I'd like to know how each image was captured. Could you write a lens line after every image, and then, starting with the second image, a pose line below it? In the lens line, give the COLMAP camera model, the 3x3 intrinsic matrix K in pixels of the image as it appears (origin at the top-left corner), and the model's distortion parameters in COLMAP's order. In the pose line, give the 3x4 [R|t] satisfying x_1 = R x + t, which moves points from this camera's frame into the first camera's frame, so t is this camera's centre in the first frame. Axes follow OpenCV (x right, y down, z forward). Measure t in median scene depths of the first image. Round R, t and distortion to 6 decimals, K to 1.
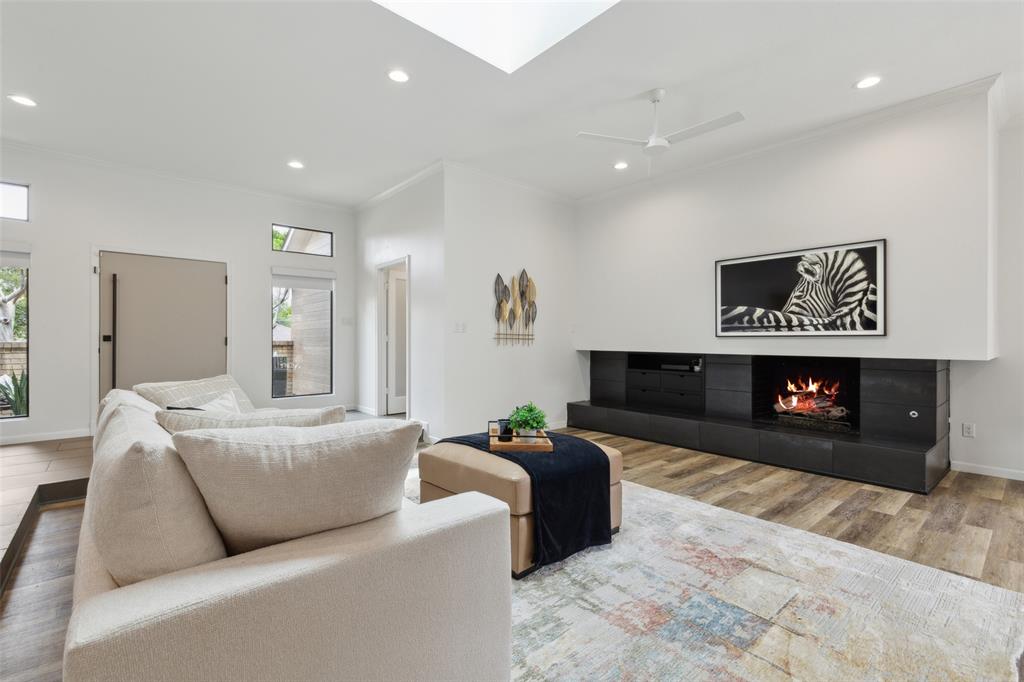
lens RADIAL K [[460.5, 0, 512.0], [0, 460.5, 341.0], [0, 0, 1]] dist [0.004277, -0.000442]
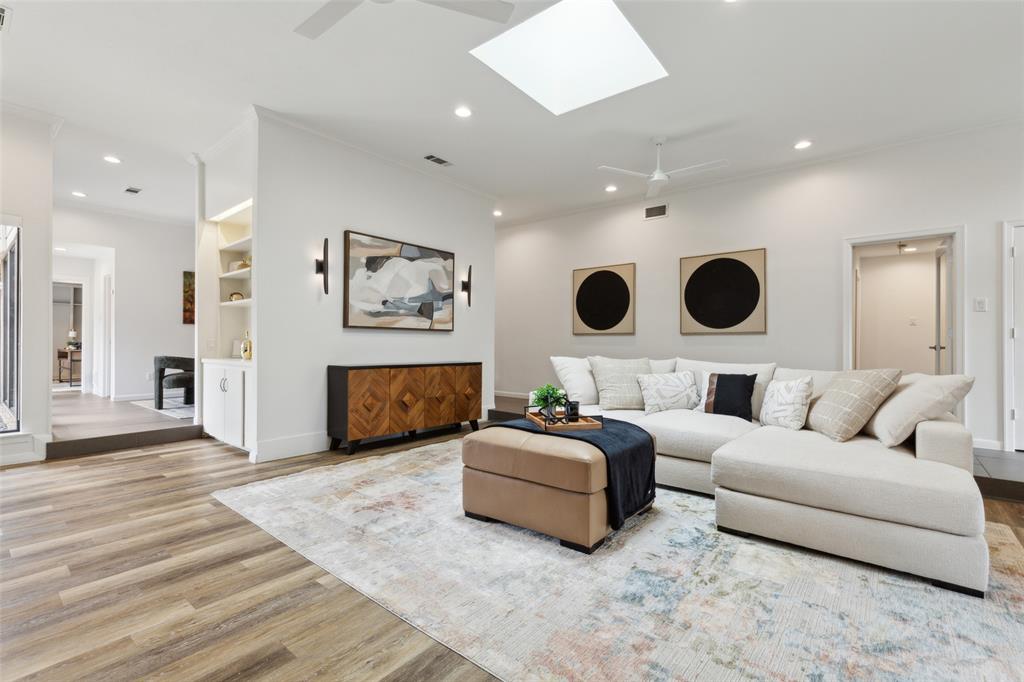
lens RADIAL K [[460.5, 0, 512.0], [0, 460.5, 341.0], [0, 0, 1]] dist [0.004277, -0.000442]
pose [[-0.985742, -0.007476, -0.168097, 0.197304], [-0.007076, 0.999971, -0.002980, 0.021342], [0.168114, -0.001748, -0.985766, 1.312426]]
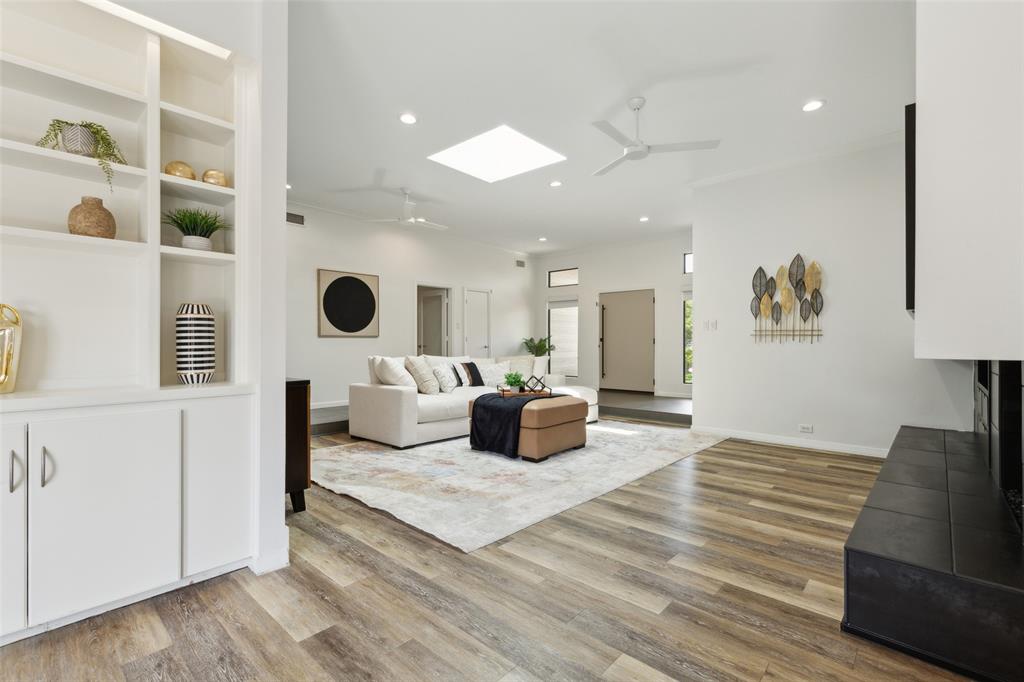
lens RADIAL K [[460.5, 0, 512.0], [0, 460.5, 341.0], [0, 0, 1]] dist [0.004277, -0.000442]
pose [[0.128851, -0.009906, -0.991615, 1.101647], [-0.005141, 0.999930, -0.010657, 0.025022], [0.991651, 0.006471, 0.128791, 0.475224]]
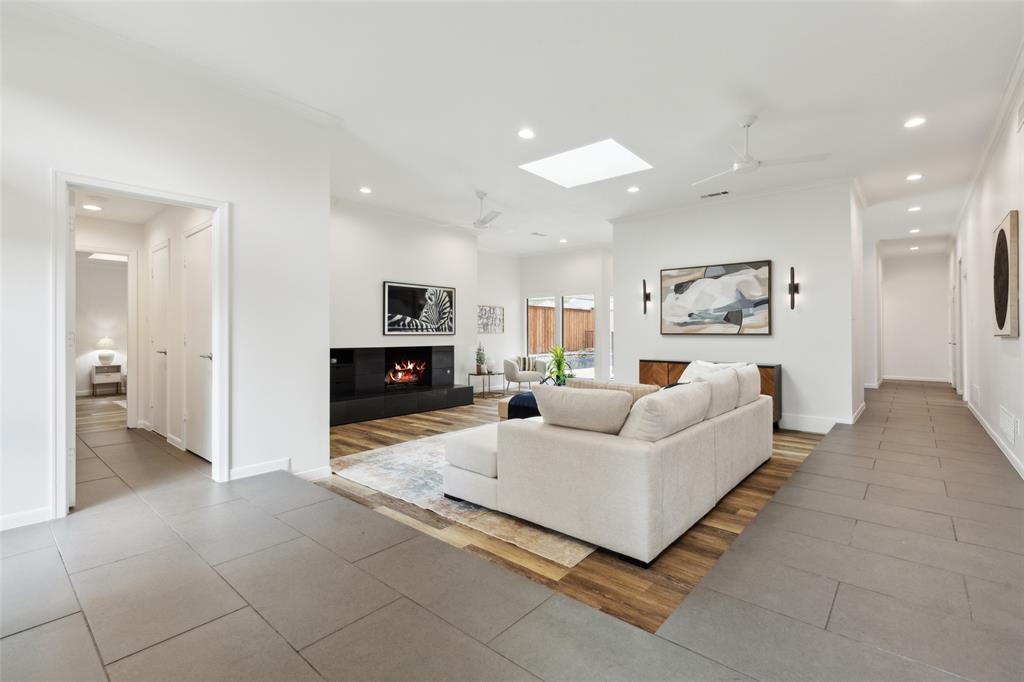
lens RADIAL K [[460.5, 0, 512.0], [0, 460.5, 341.0], [0, 0, 1]] dist [0.004277, -0.000442]
pose [[-0.139029, -0.018064, 0.990124, -1.157846], [0.001403, 0.999829, 0.018438, -0.018661], [-0.990287, 0.003952, -0.138980, 0.928002]]
